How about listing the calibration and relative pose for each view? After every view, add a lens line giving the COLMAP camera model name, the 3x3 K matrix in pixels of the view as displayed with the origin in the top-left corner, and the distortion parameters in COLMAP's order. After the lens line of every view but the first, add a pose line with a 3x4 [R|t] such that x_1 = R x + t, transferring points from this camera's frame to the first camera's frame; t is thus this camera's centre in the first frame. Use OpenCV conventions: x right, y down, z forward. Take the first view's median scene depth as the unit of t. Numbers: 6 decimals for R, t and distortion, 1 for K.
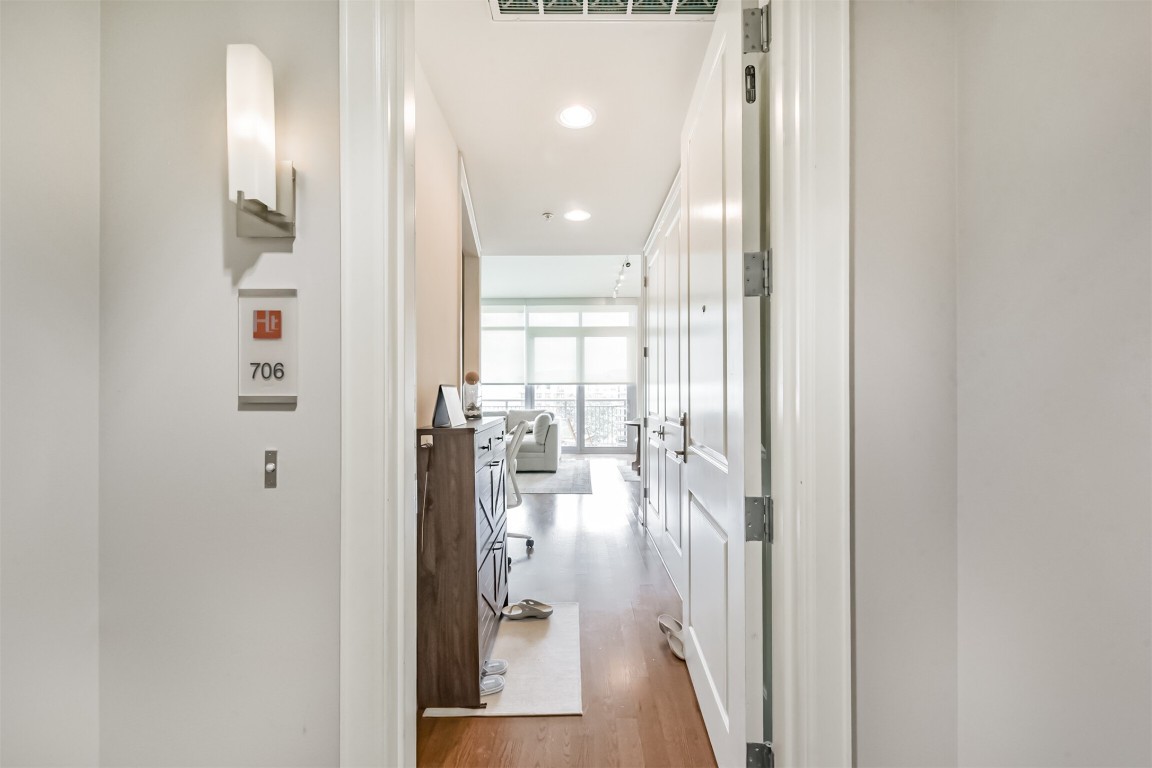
lens RADIAL K [[450.7, 0, 576.0], [0, 450.7, 385.0], [0, 0, 1]] dist [0.005361, -0.002894]
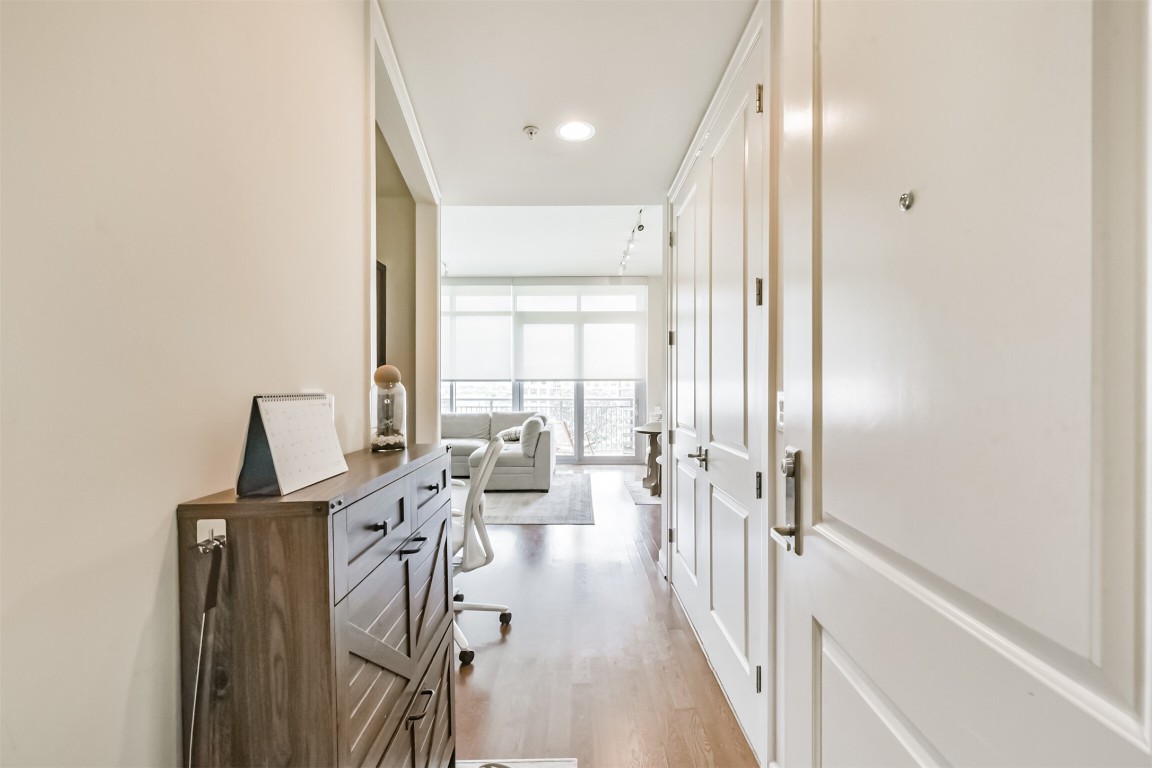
lens RADIAL K [[464.1, 0, 578.1], [0, 464.1, 383.6], [0, 0, 1]] dist [0.002813, -0.000045]
pose [[0.999952, 0.000264, 0.009746, 0.000166], [-0.000348, 0.999962, 0.008658, -0.005220], [-0.009744, -0.008661, 0.999915, 0.180245]]
